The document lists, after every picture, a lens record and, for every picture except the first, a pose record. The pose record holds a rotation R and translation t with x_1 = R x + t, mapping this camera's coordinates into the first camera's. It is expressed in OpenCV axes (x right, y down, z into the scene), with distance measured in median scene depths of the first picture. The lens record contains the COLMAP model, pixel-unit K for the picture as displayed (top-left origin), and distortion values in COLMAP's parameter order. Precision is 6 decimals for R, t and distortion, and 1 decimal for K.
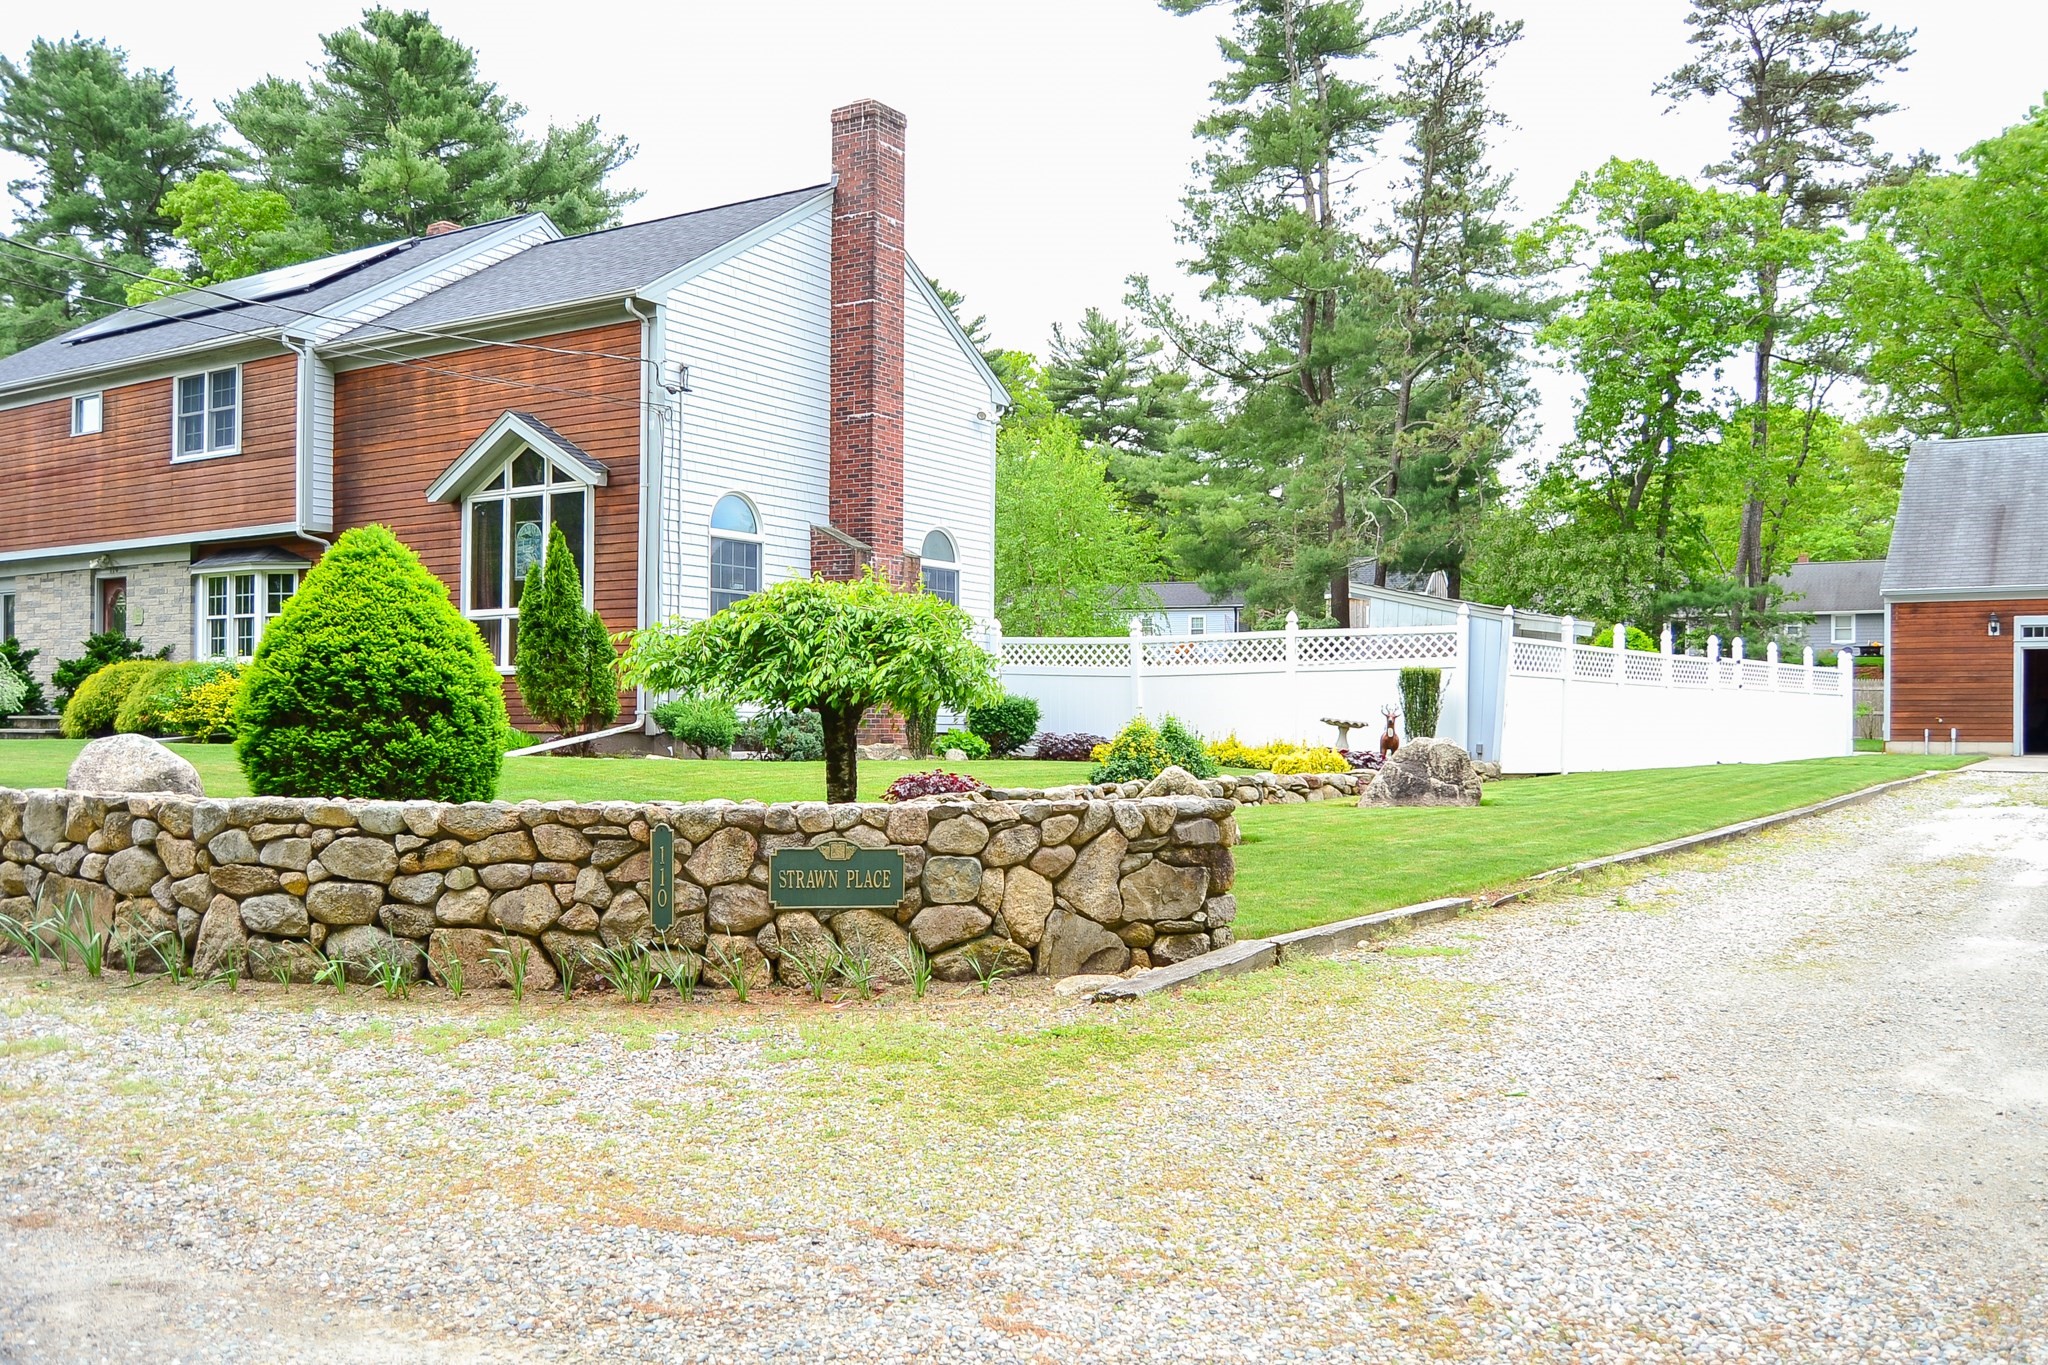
lens RADIAL K [[1700.4, 0, 1024.0], [0, 1700.4, 682.5], [0, 0, 1]] dist [-0.101380, 0.077886]
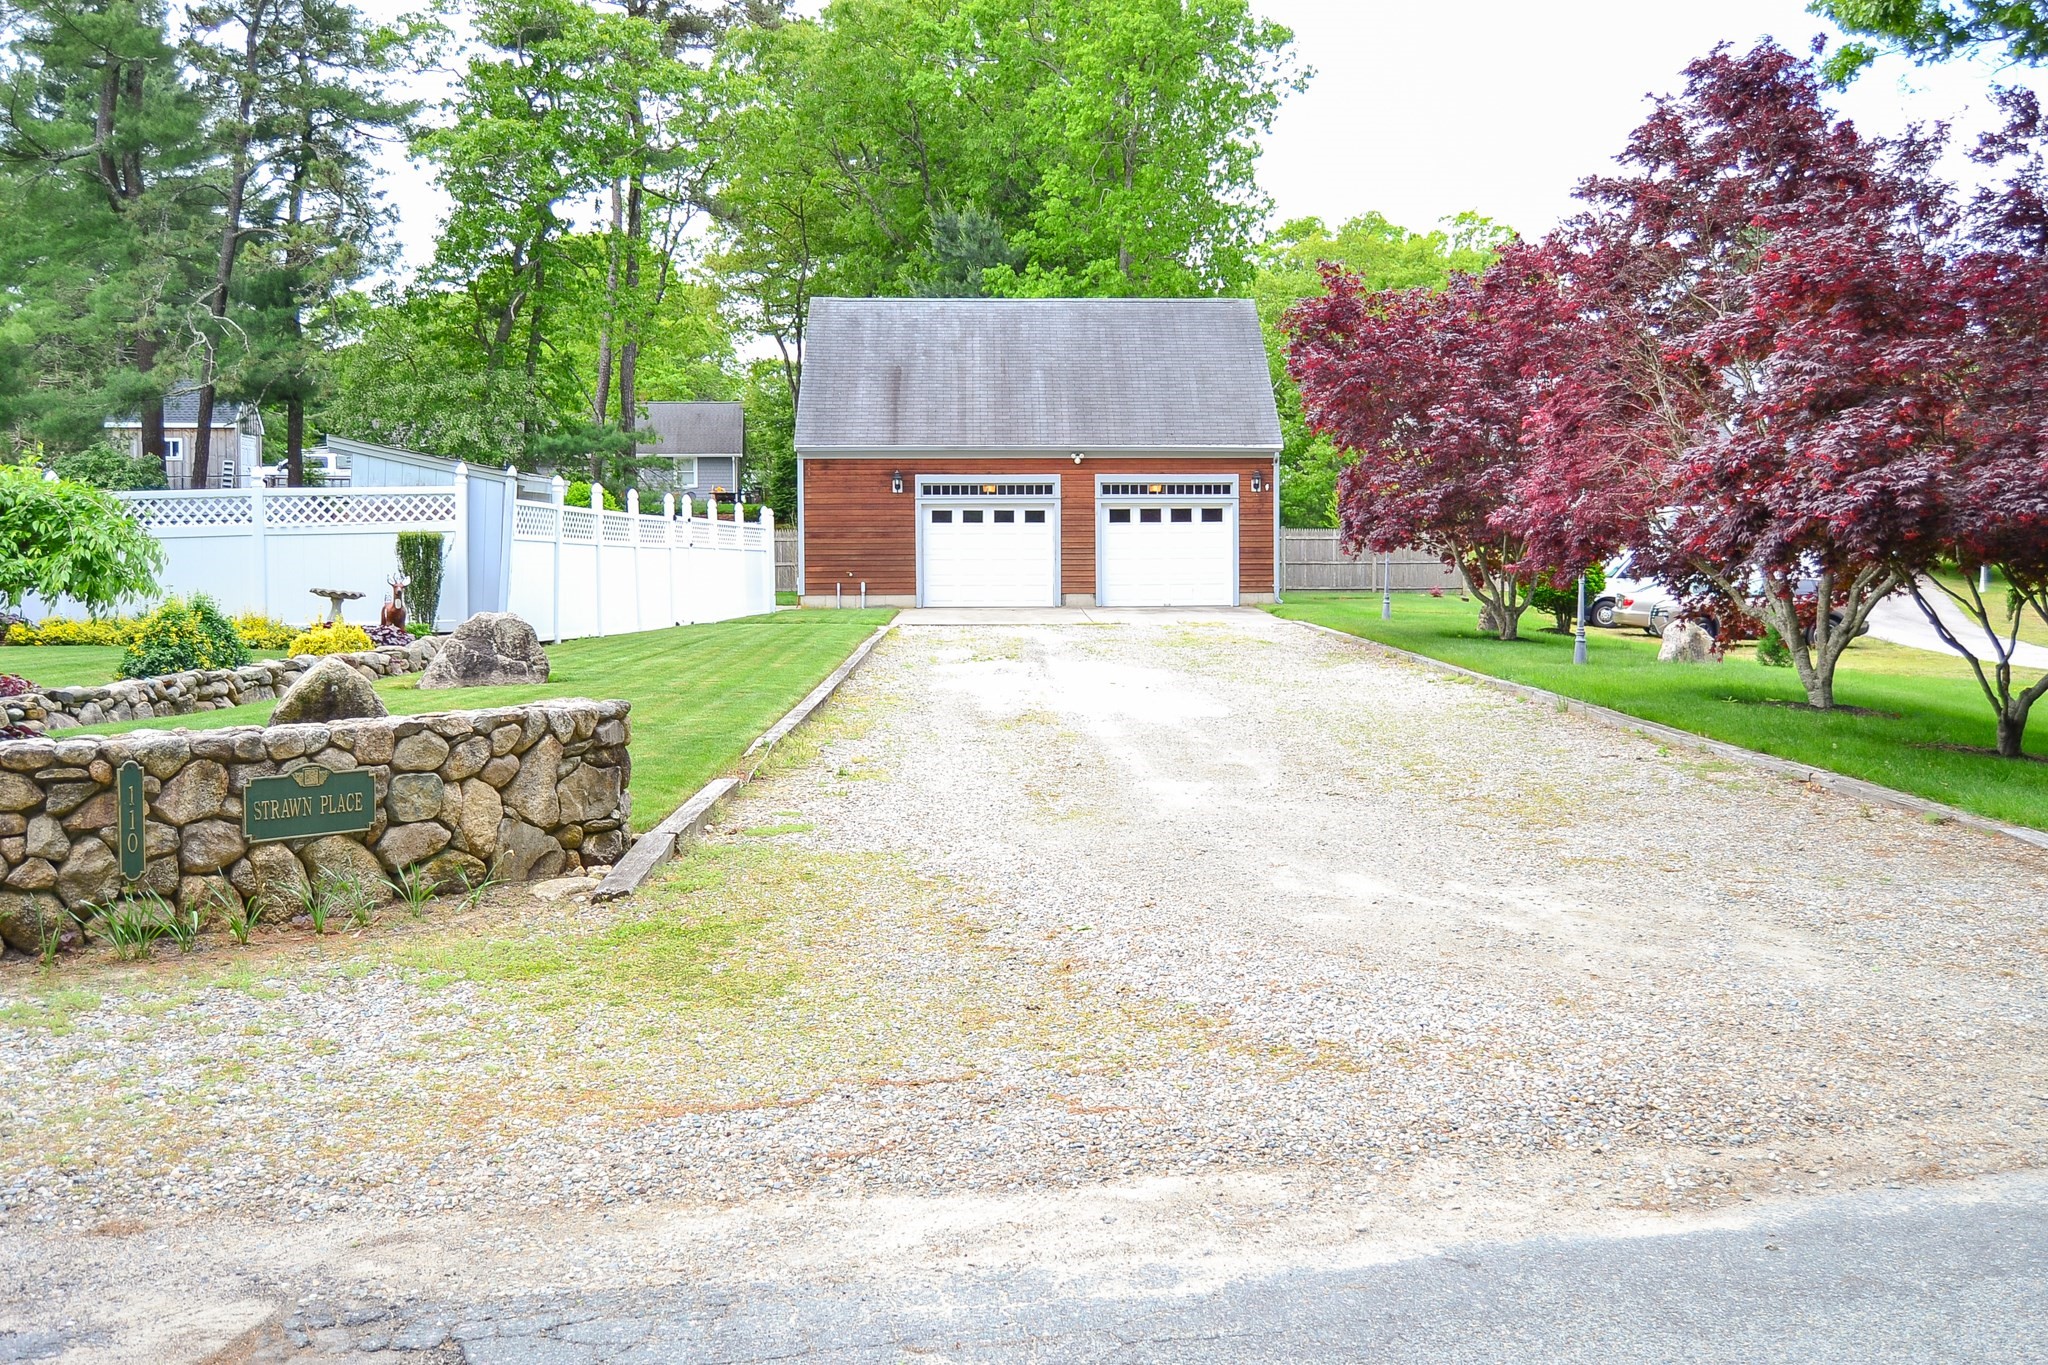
lens RADIAL K [[1898.6, 0, 1023.6], [0, 1898.6, 549.5], [0, 0, 1]] dist [-0.061956, 0.015311]
pose [[0.806630, -0.006562, 0.591020, -0.388762], [0.000041, 0.999939, 0.011045, -0.038341], [-0.591057, -0.008885, 0.806581, -0.087254]]
